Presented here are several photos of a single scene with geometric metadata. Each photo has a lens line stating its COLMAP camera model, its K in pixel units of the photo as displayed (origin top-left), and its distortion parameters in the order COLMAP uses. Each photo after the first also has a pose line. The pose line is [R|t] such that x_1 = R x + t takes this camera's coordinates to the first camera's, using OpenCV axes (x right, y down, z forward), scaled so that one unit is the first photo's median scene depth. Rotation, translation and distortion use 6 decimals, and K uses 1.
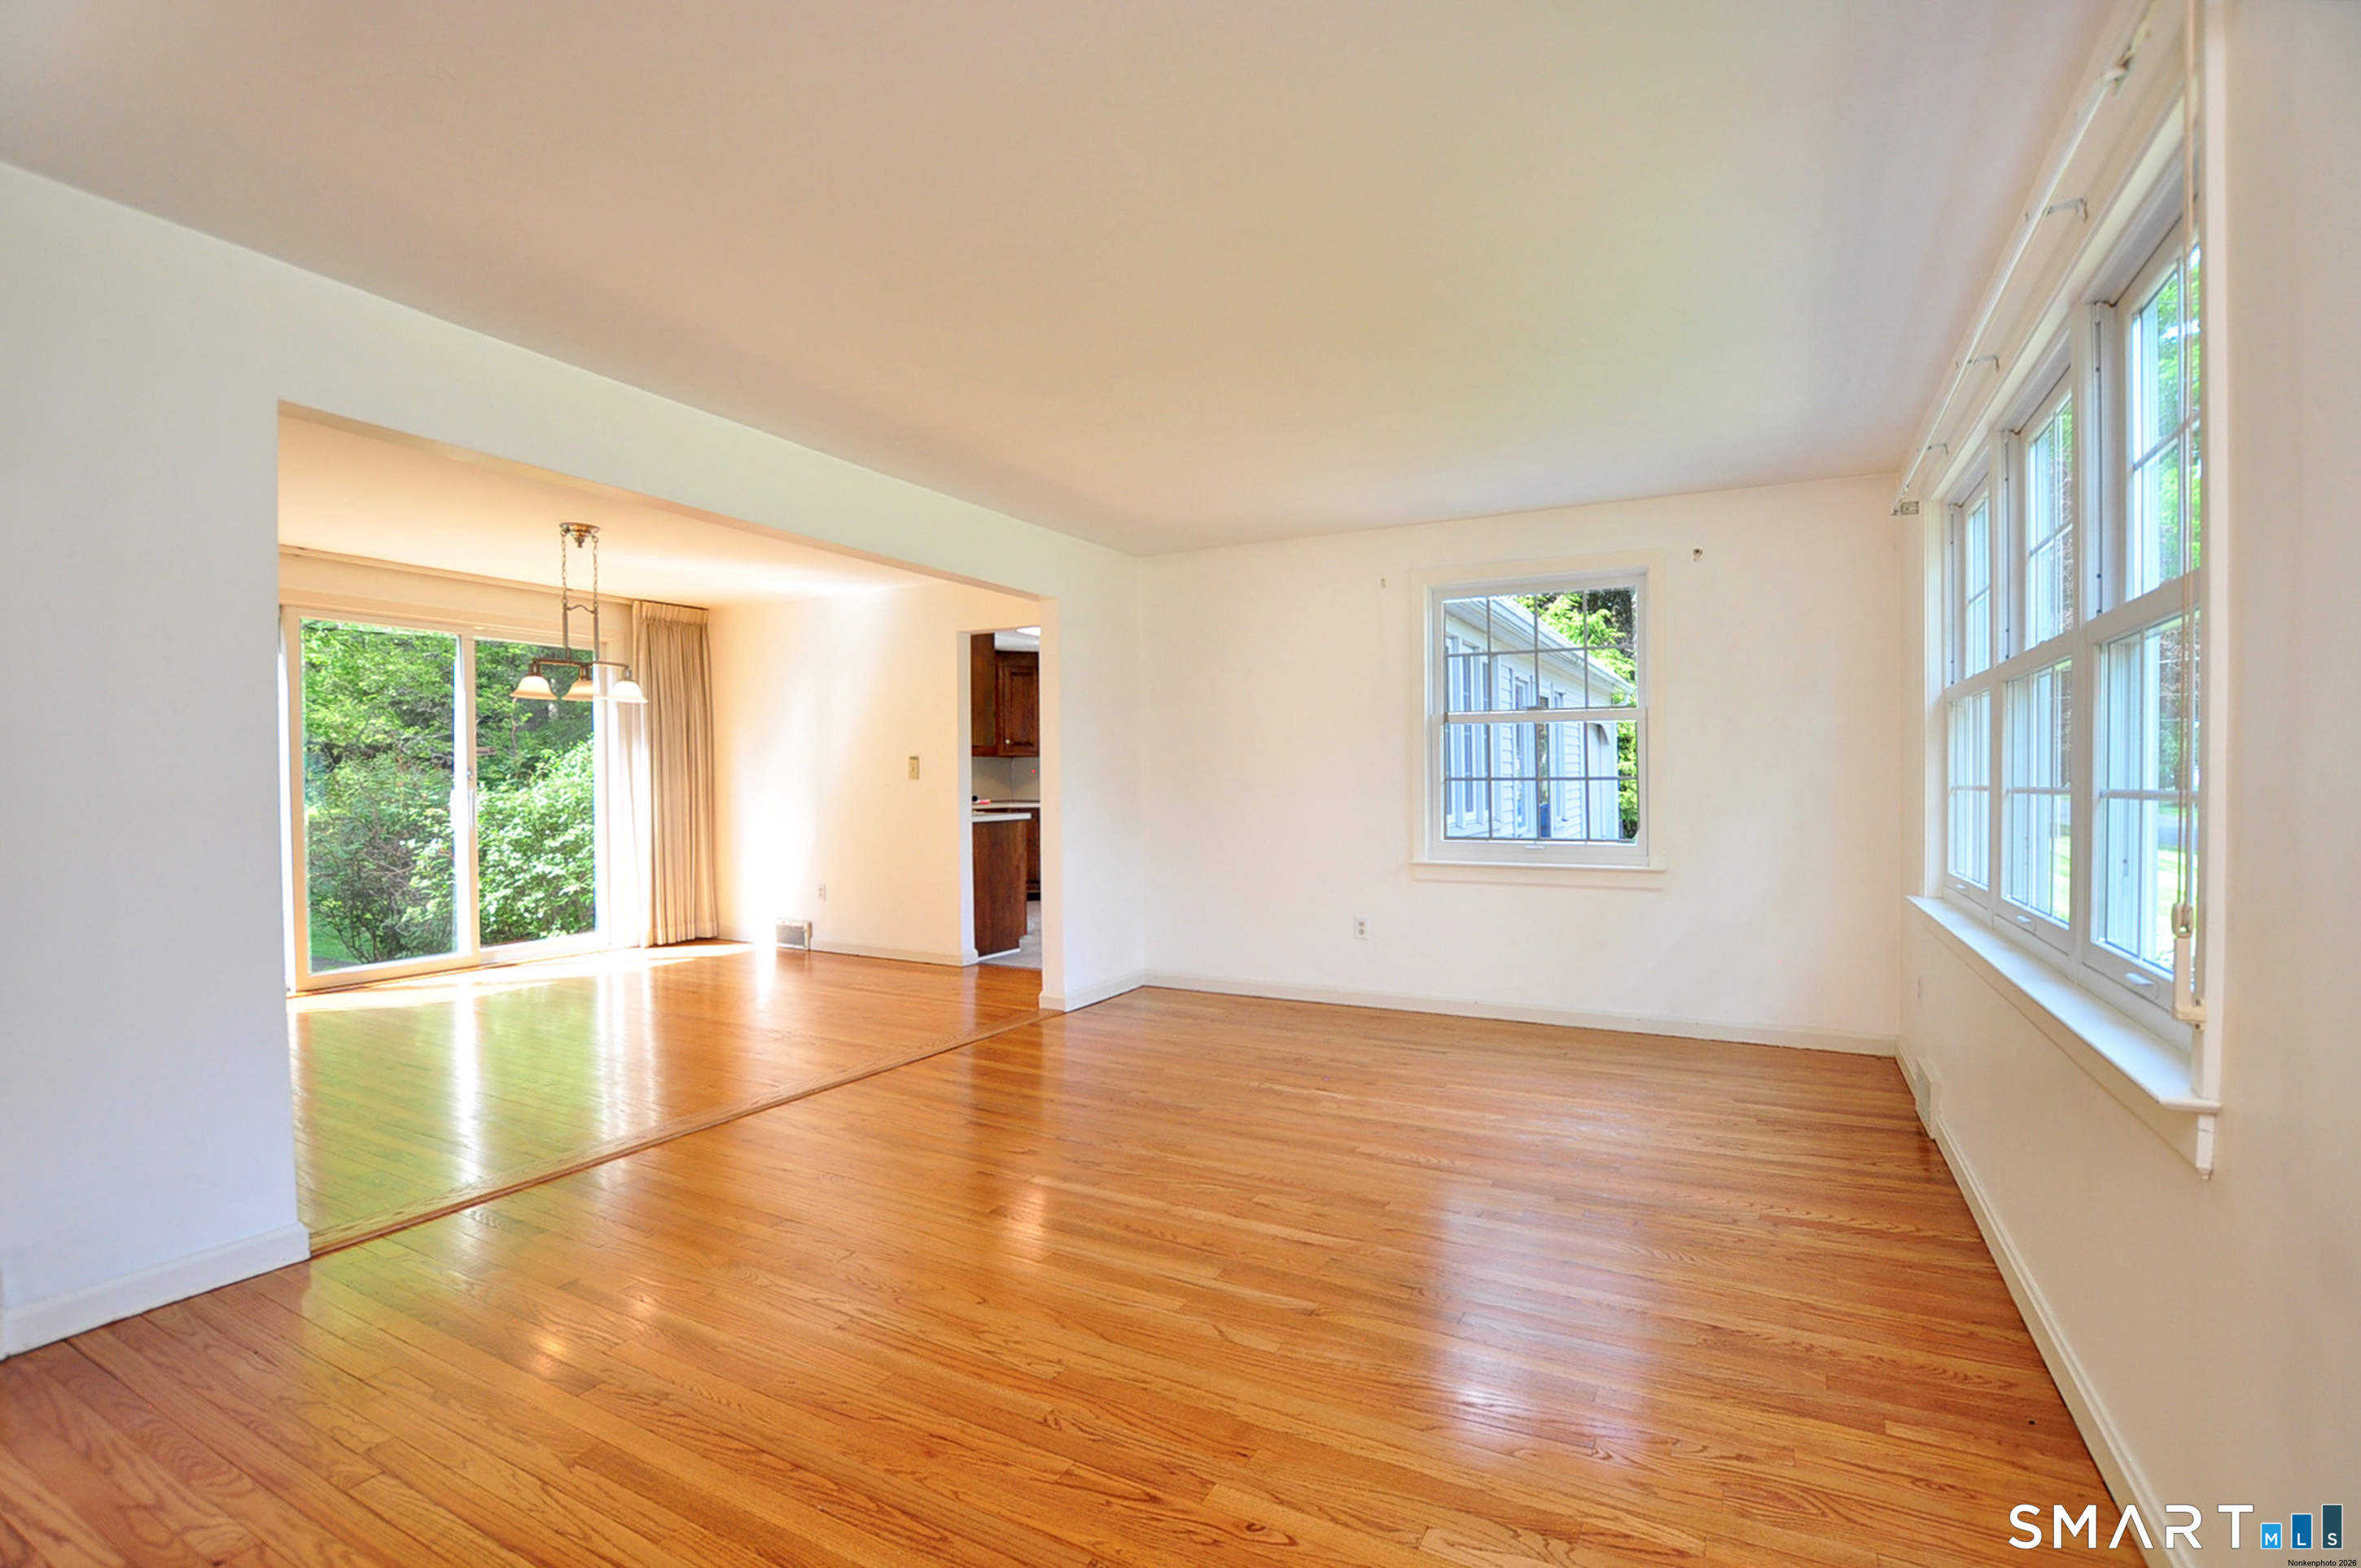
lens RADIAL K [[1068.3, 0, 1180.5], [0, 1068.3, 784.0], [0, 0, 1]] dist [-0.029824, 0.000011]
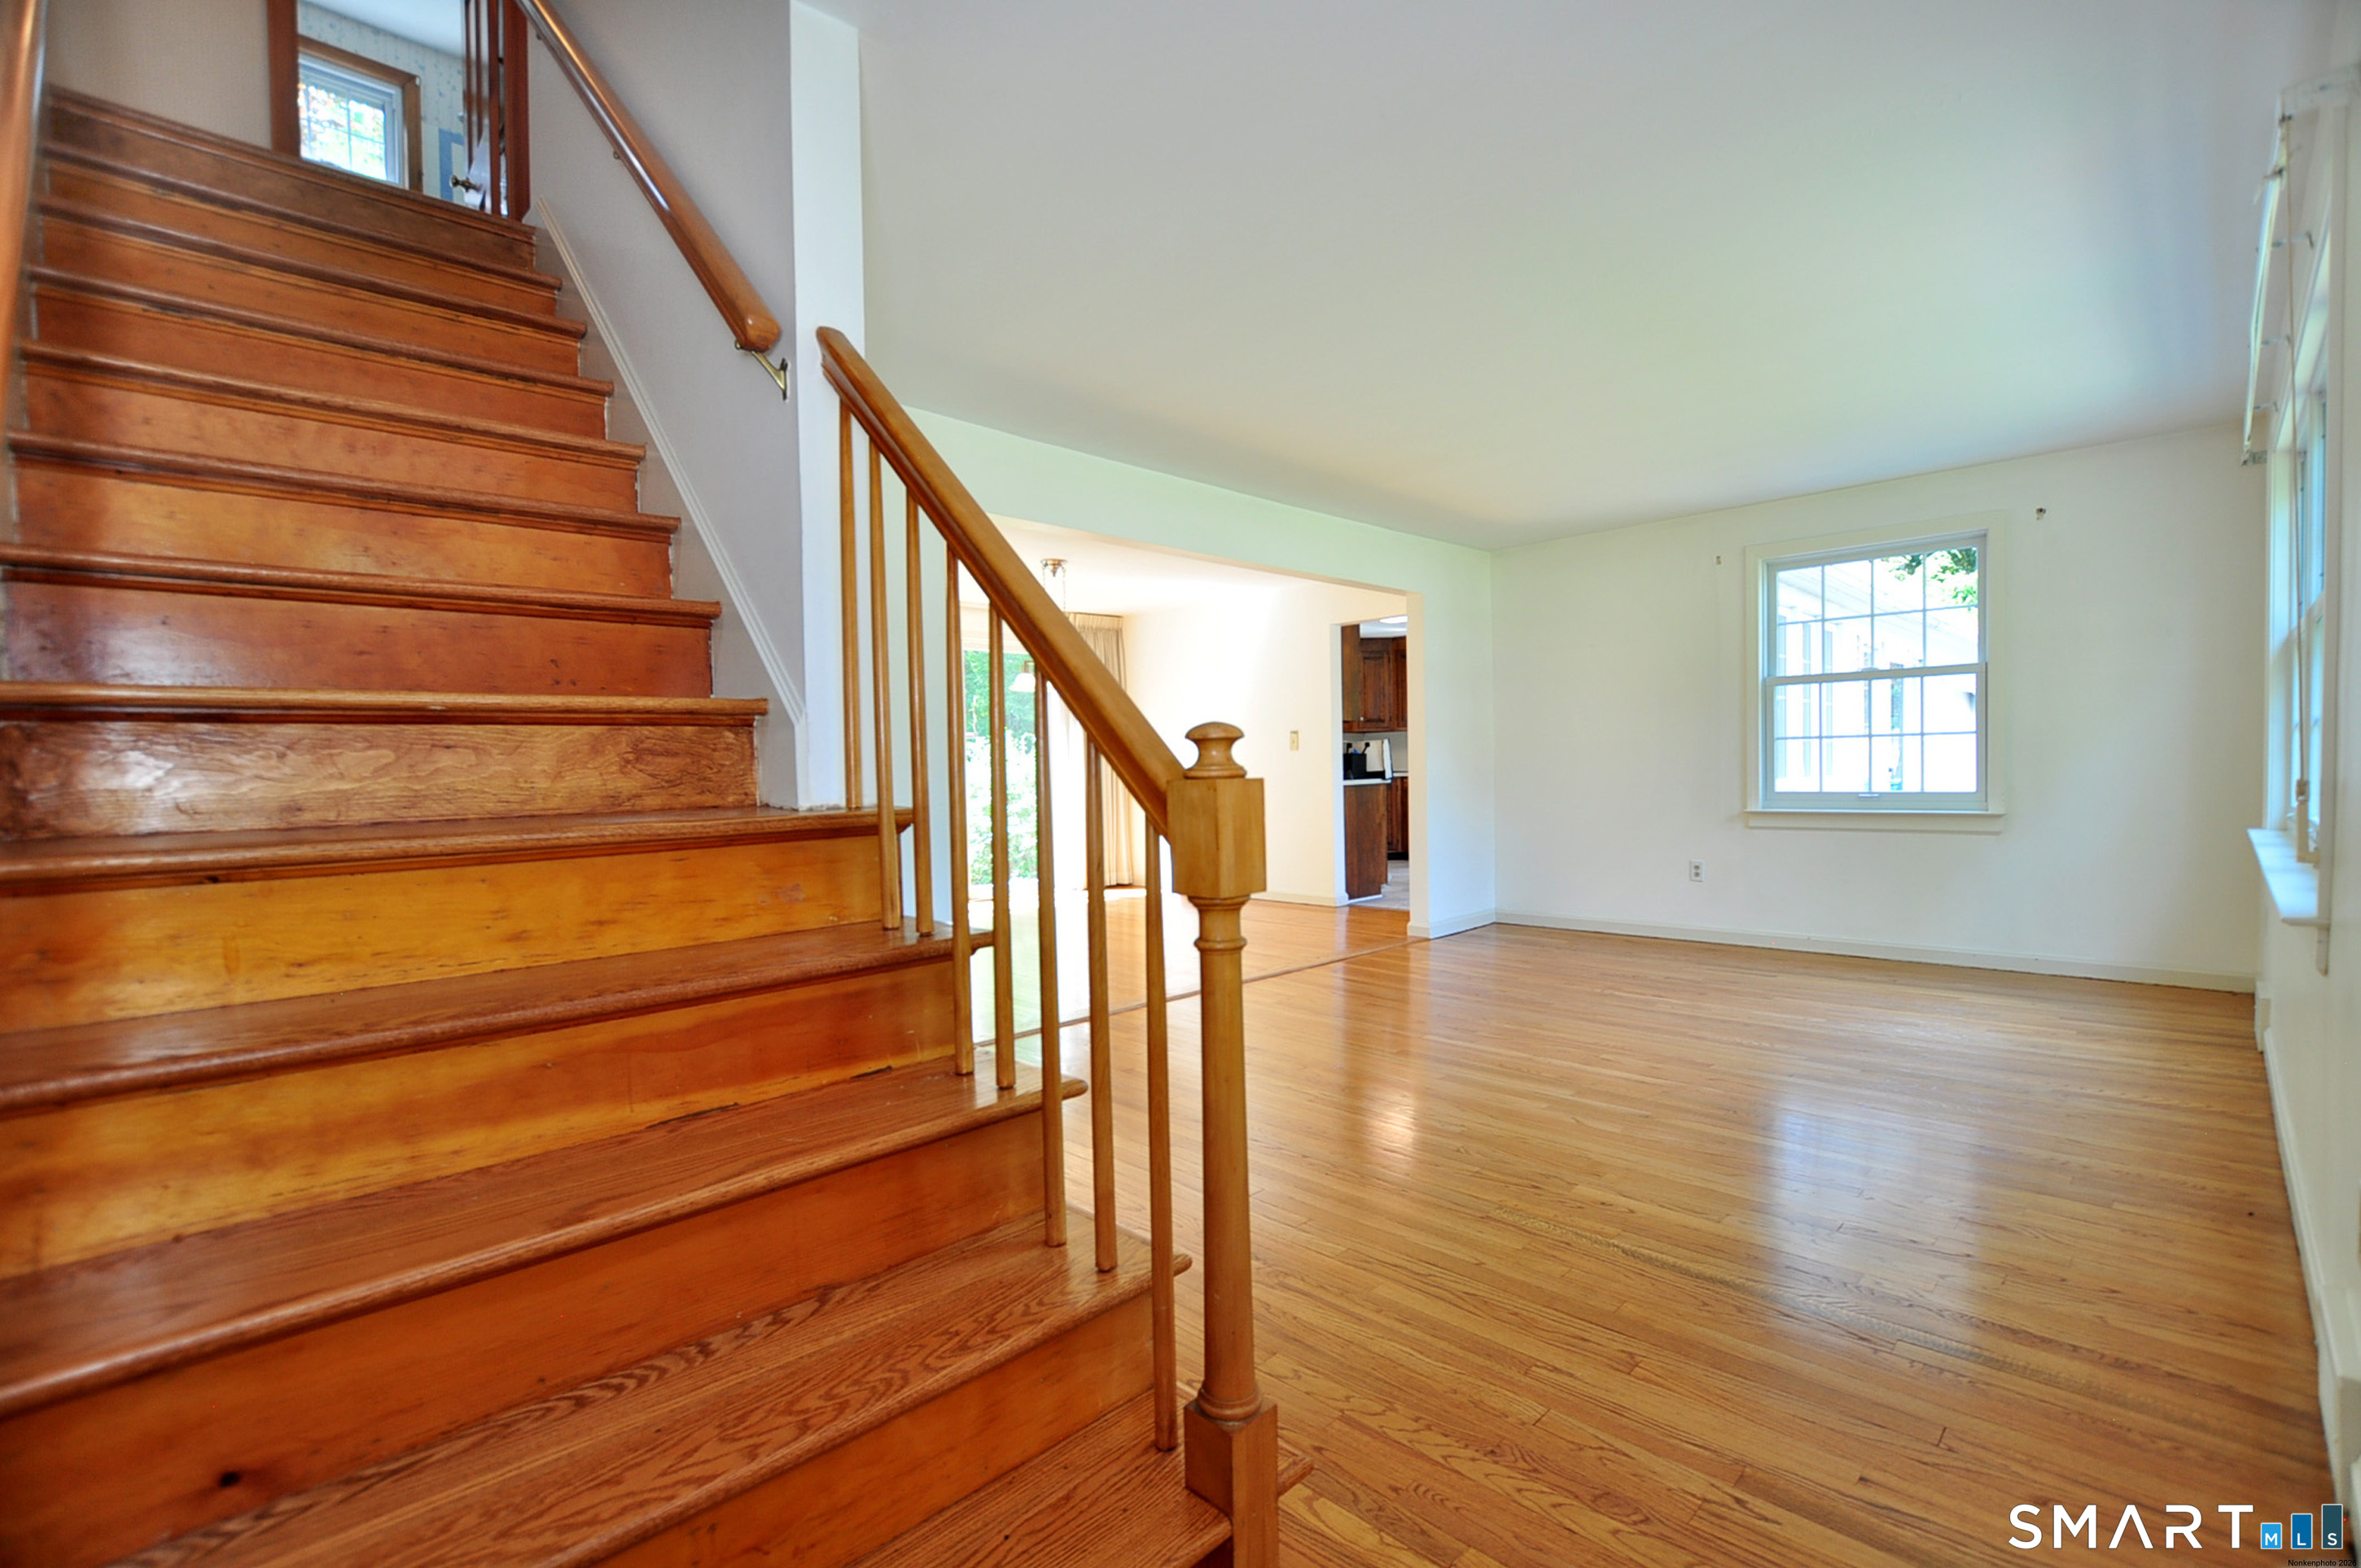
lens RADIAL K [[1026.7, 0, 1220.8], [0, 1026.7, 807.4], [0, 0, 1]] dist [-0.023921, 0.000008]
pose [[0.961761, -0.007753, -0.273780, -0.026161], [0.019159, 0.999055, 0.039012, 0.024926], [0.273219, -0.042765, 0.961001, -0.251313]]
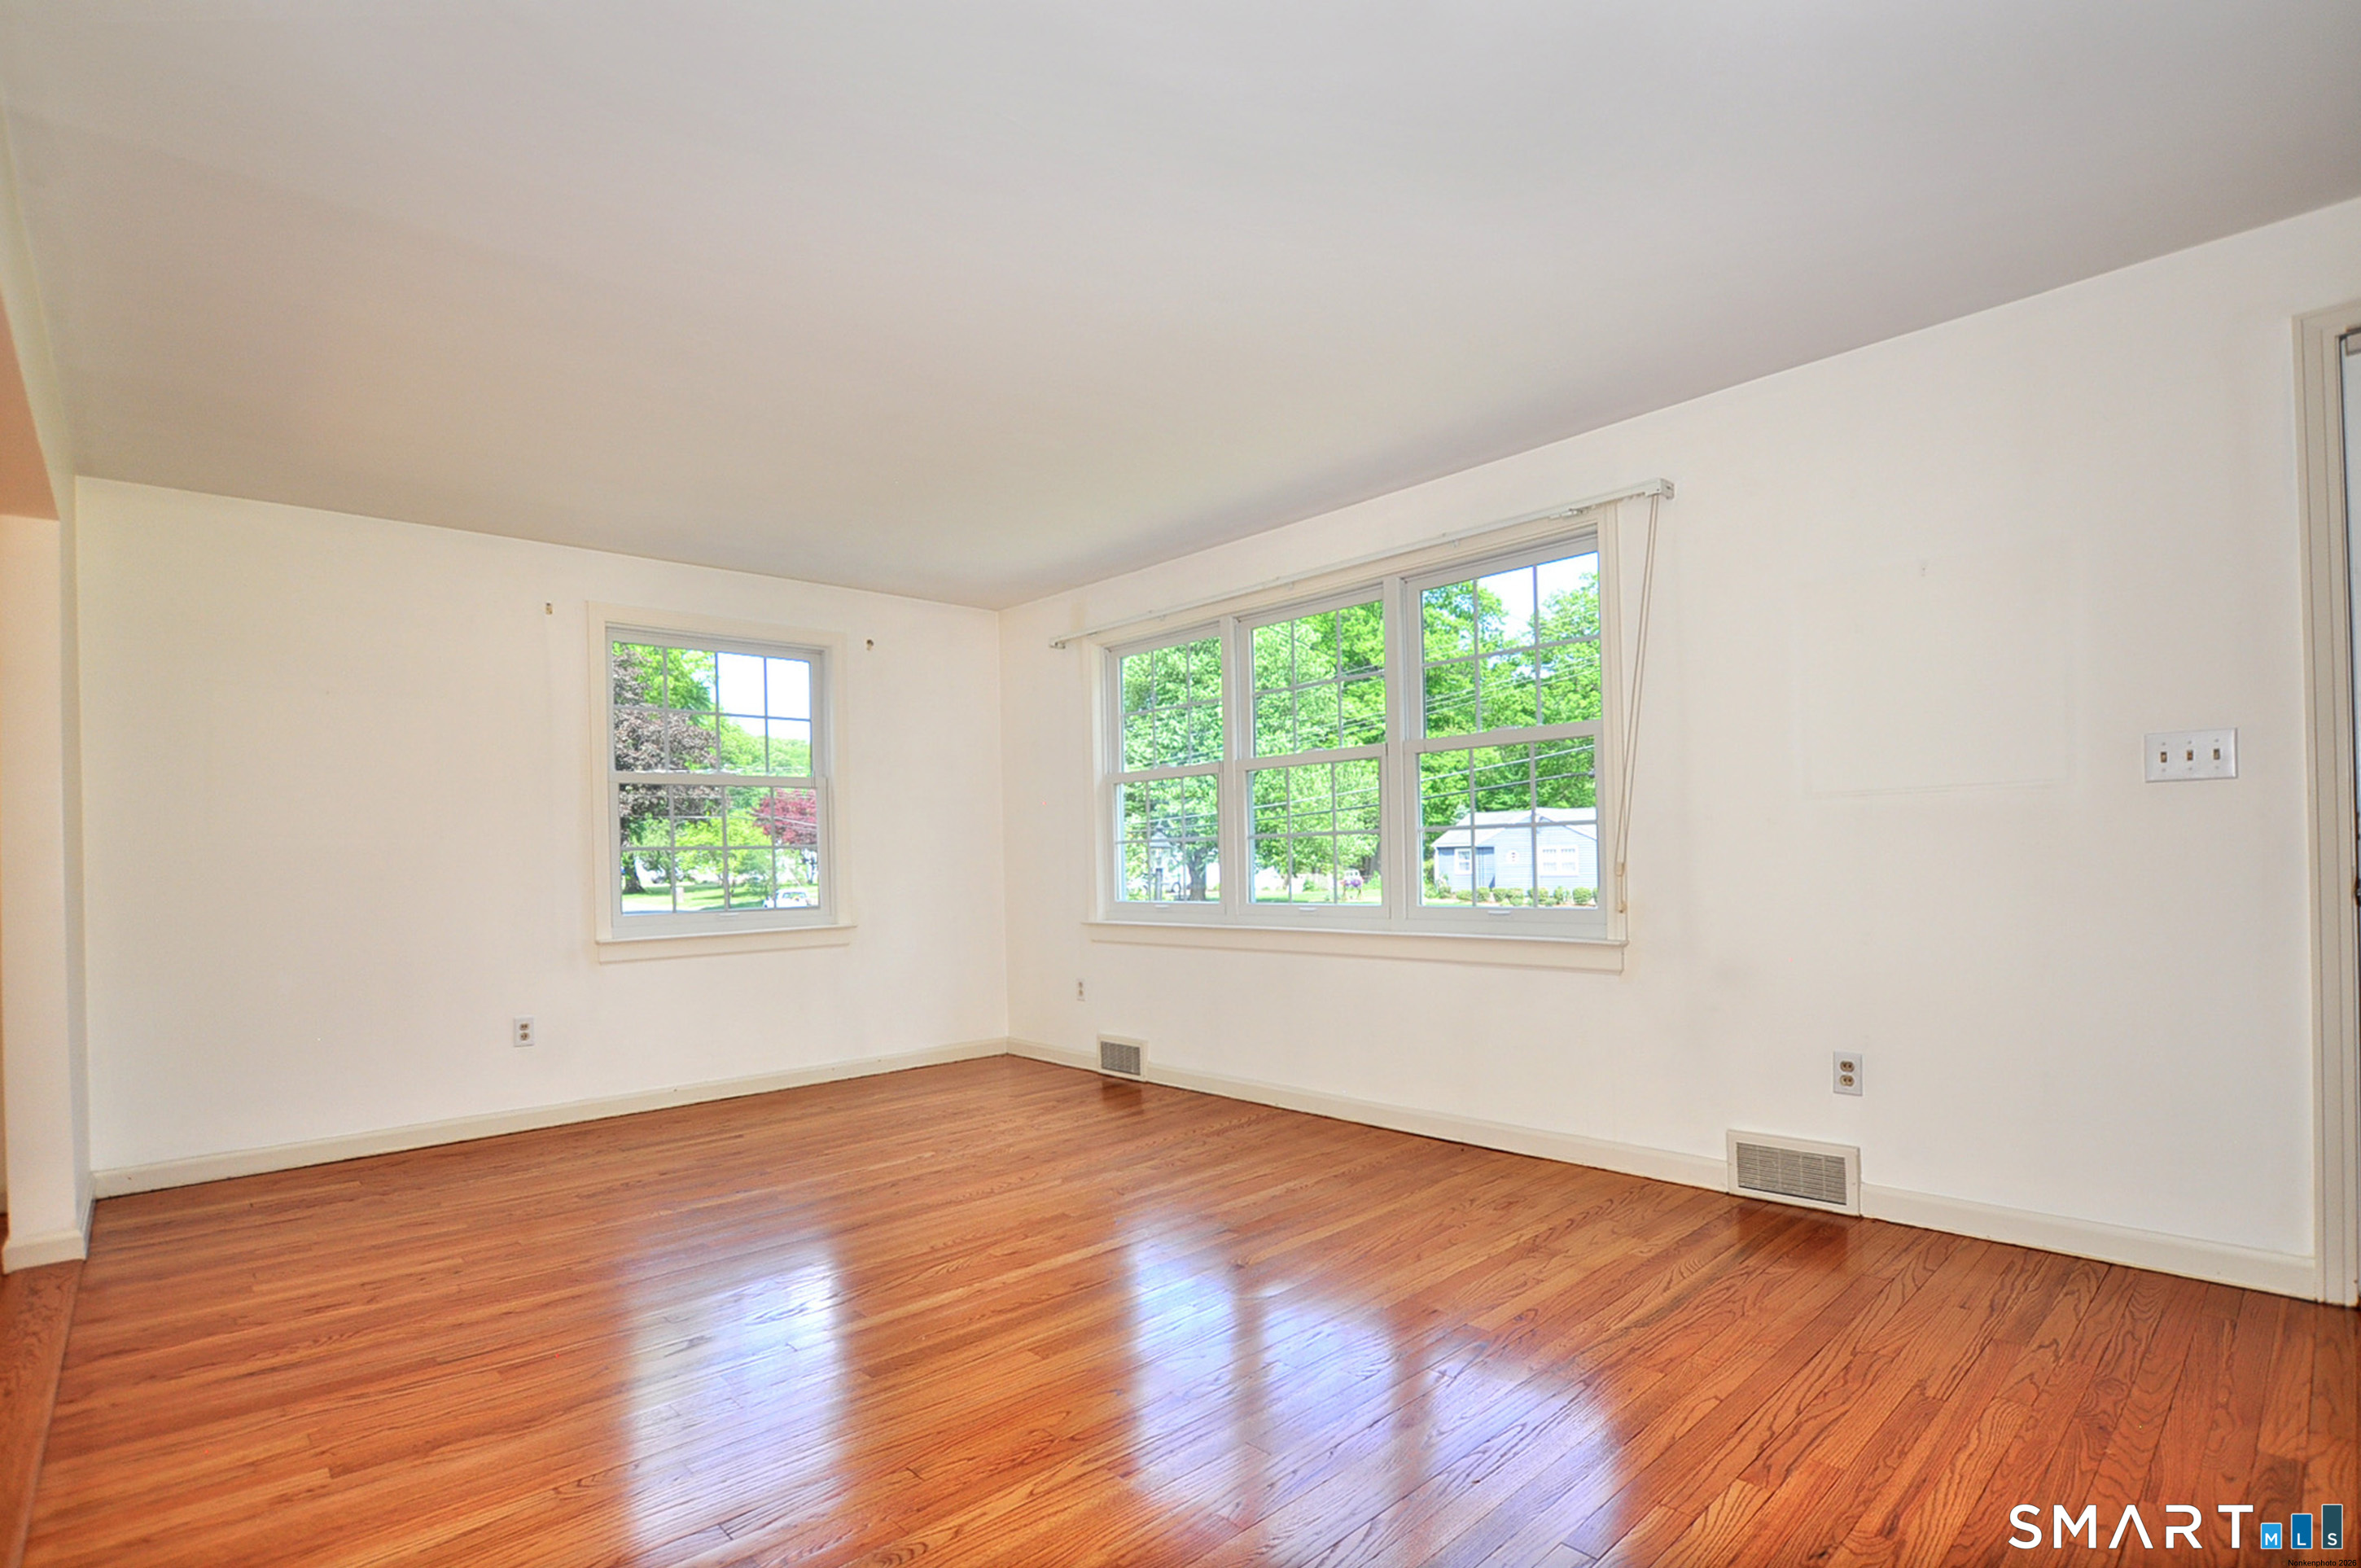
lens RADIAL K [[1091.3, 0, 1180.9], [0, 1091.3, 857.8], [0, 0, 1]] dist [-0.015477, 0.000032]
pose [[0.325912, -0.001807, 0.945398, -0.665501], [0.021506, 0.999754, -0.005503, 0.031216], [-0.945155, 0.022125, 0.325870, 0.416523]]
